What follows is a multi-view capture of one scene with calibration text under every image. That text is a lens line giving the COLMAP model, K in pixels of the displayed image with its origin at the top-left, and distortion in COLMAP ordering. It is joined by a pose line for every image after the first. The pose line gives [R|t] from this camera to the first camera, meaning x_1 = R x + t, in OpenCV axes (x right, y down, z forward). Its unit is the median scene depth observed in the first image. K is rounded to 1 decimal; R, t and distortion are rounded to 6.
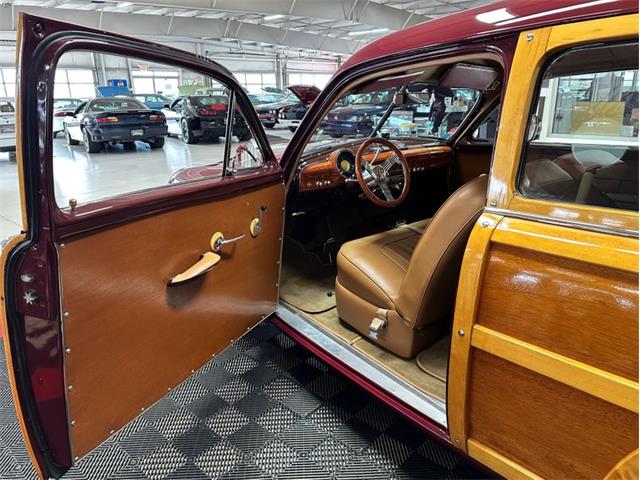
lens RADIAL K [[473.9, 0, 320.0], [0, 473.9, 240.0], [0, 0, 1]] dist [0.126120, -0.189471]
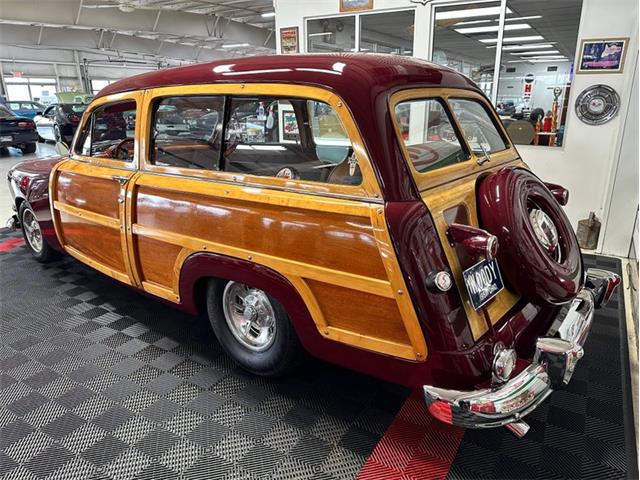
lens RADIAL K [[484.8, 0, 337.3], [0, 484.8, 248.5], [0, 0, 1]] dist [0.006871, -0.000407]
pose [[0.979842, -0.055417, 0.191932, 0.108677], [0.054012, 0.998461, 0.012545, 0.041828], [-0.192332, -0.001925, 0.981328, -0.182172]]
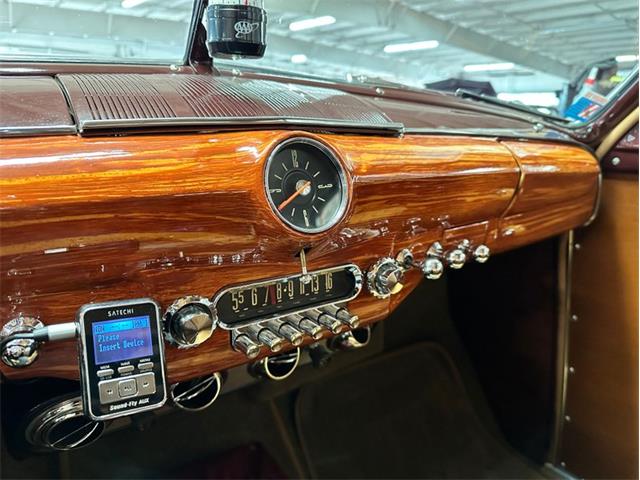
lens RADIAL K [[444.1, 0, 320.0], [0, 444.1, 240.0], [0, 0, 1]] dist [0.004001, -0.000351]
pose [[0.993800, 0.069962, -0.086414, 0.047384], [-0.073385, 0.996614, -0.037088, -0.039965], [0.083527, 0.043200, 0.995569, 0.232370]]
